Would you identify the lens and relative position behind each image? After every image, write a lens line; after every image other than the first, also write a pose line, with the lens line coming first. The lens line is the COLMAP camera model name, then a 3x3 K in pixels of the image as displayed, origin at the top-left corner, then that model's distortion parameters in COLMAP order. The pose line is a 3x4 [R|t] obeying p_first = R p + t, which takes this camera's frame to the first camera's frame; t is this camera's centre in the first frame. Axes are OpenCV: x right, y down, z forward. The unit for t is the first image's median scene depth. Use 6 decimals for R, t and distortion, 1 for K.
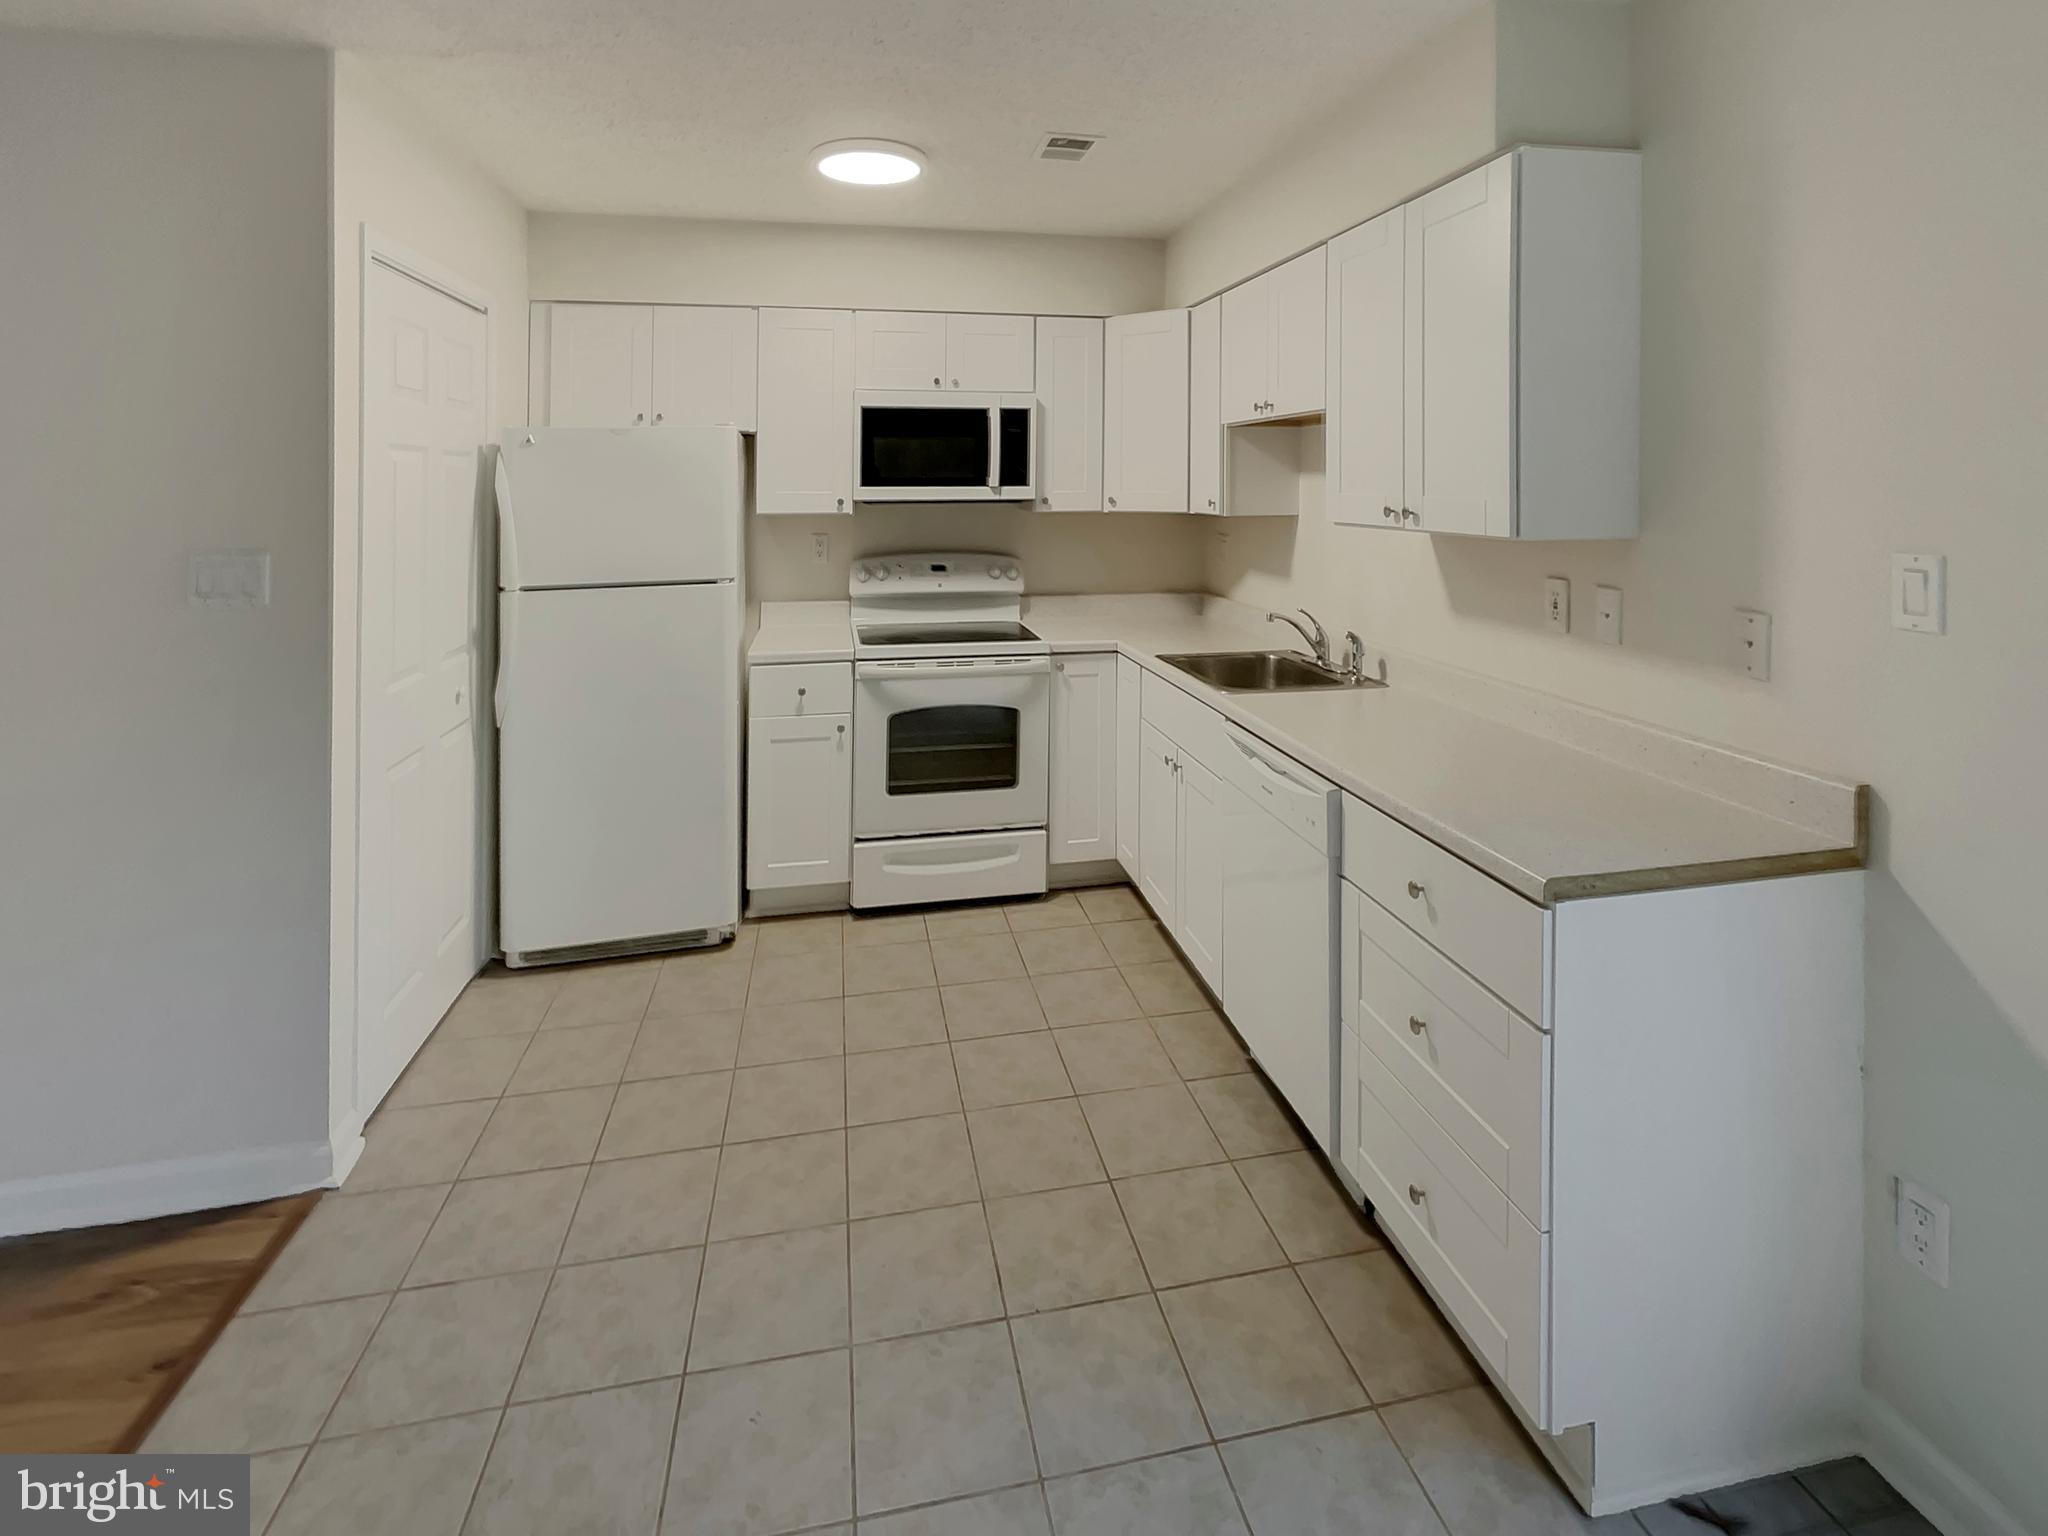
lens RADIAL K [[884.4, 0, 1024.0], [0, 884.4, 768.0], [0, 0, 1]] dist [-0.000026, -0.000158]
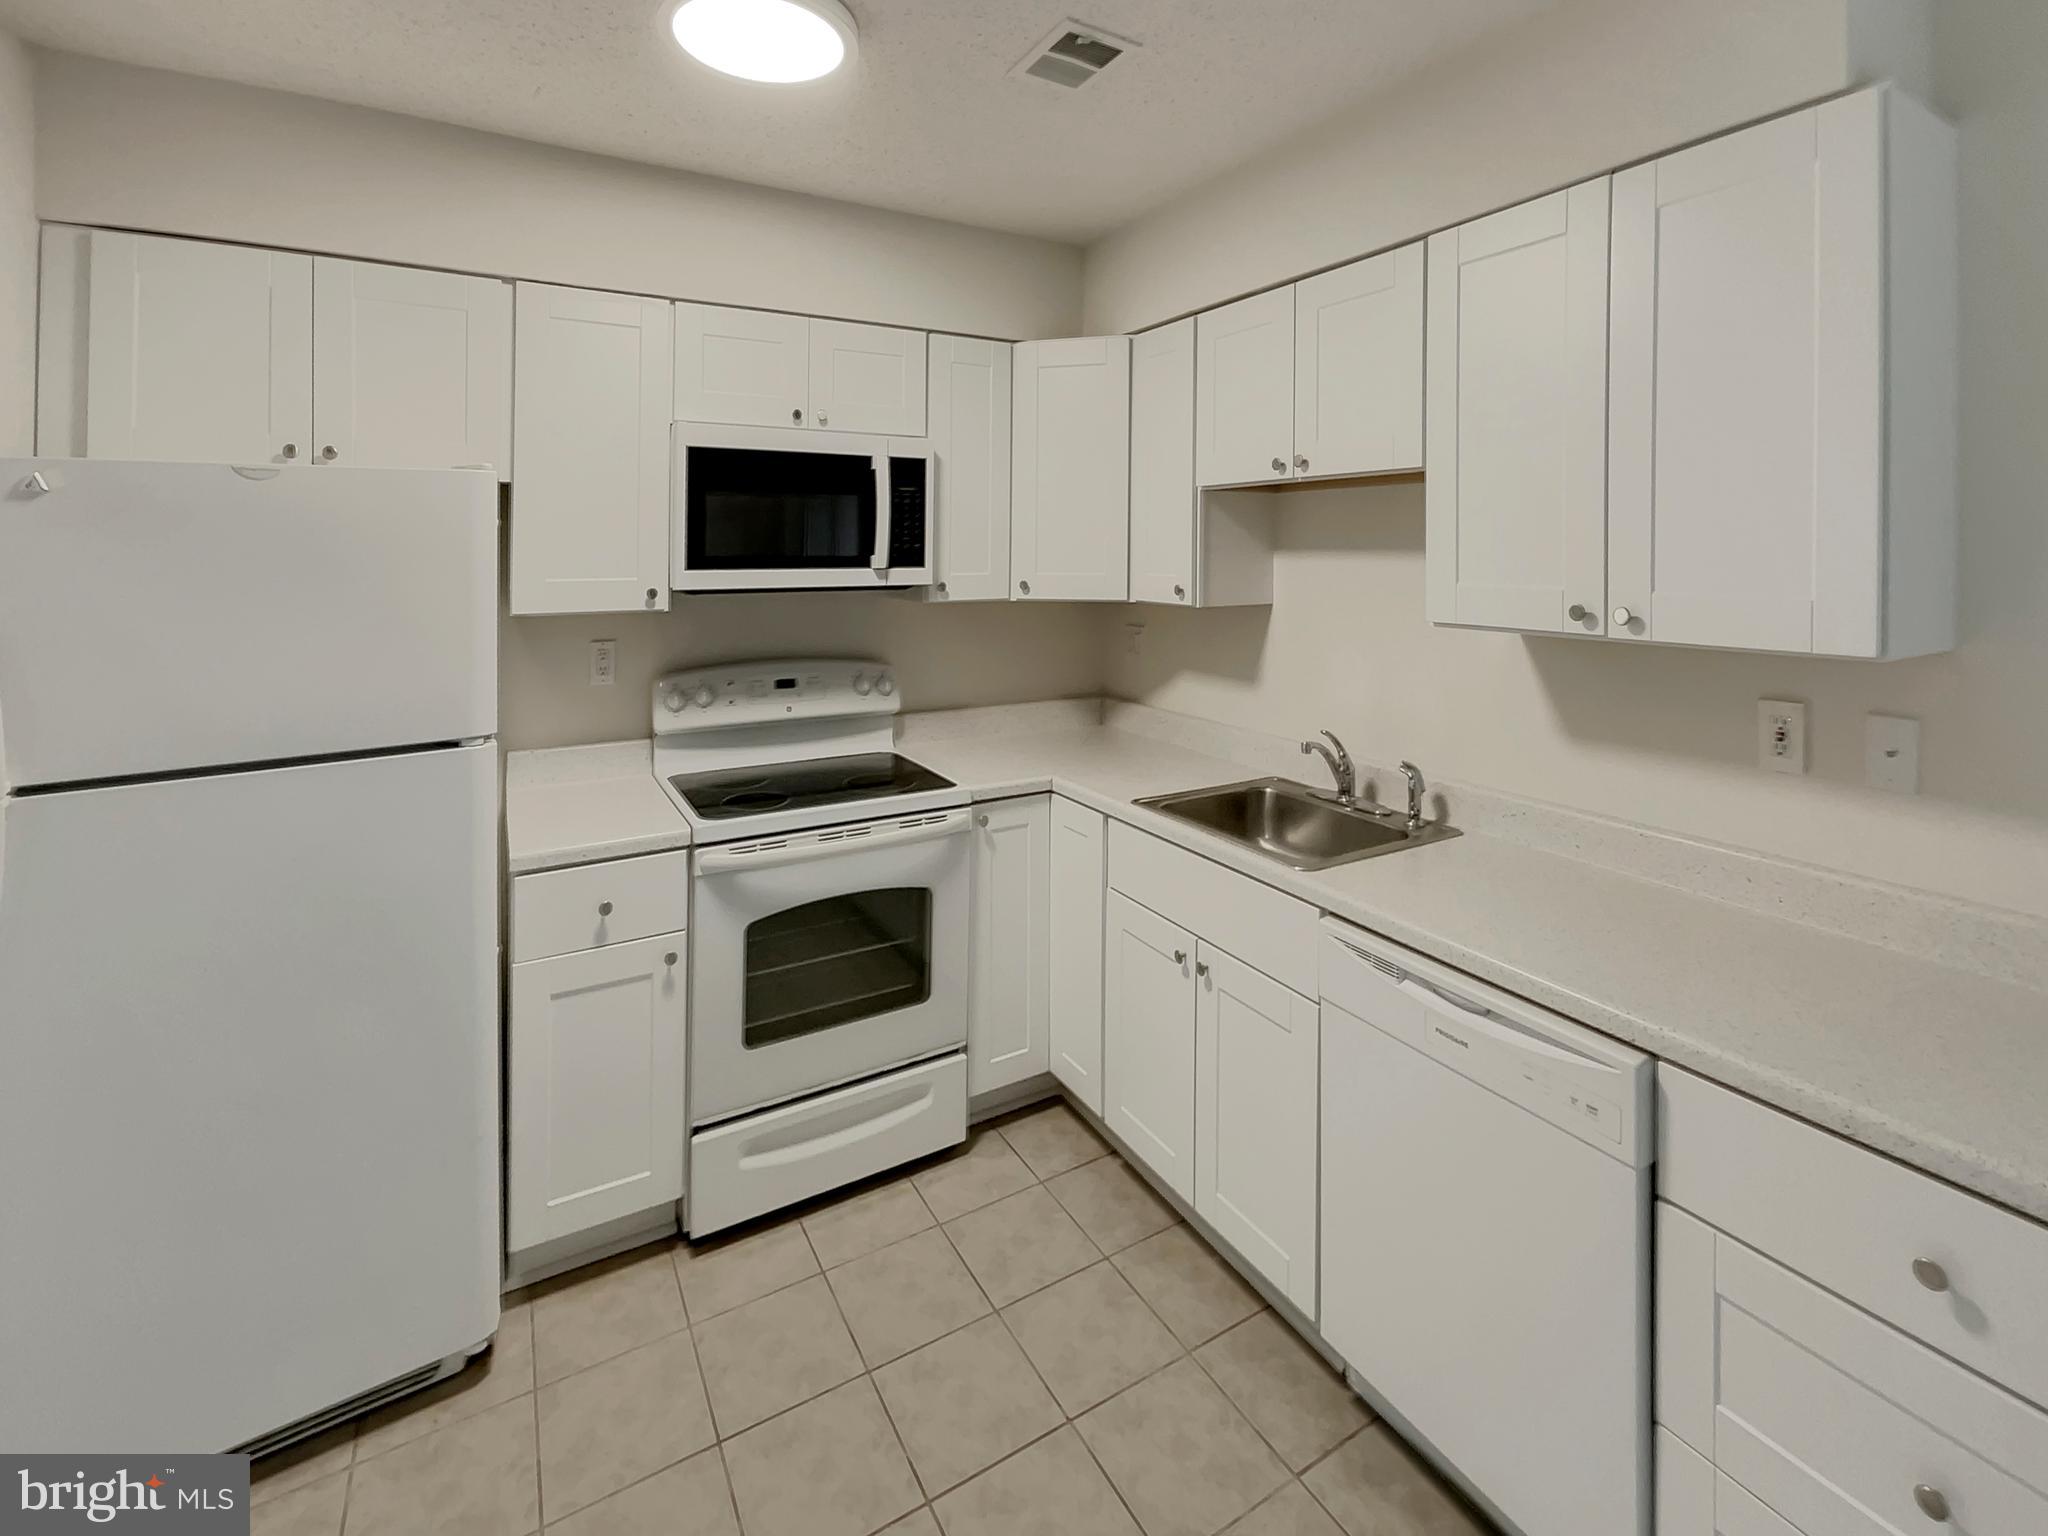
lens RADIAL K [[976.3, 0, 1024.0], [0, 976.3, 768.0], [0, 0, 1]] dist [-0.021559, 0.012572]
pose [[0.960899, -0.056097, 0.271156, -0.140099], [0.081495, 0.993184, -0.083327, -0.093567], [-0.264634, 0.102166, 0.958922, 0.266489]]
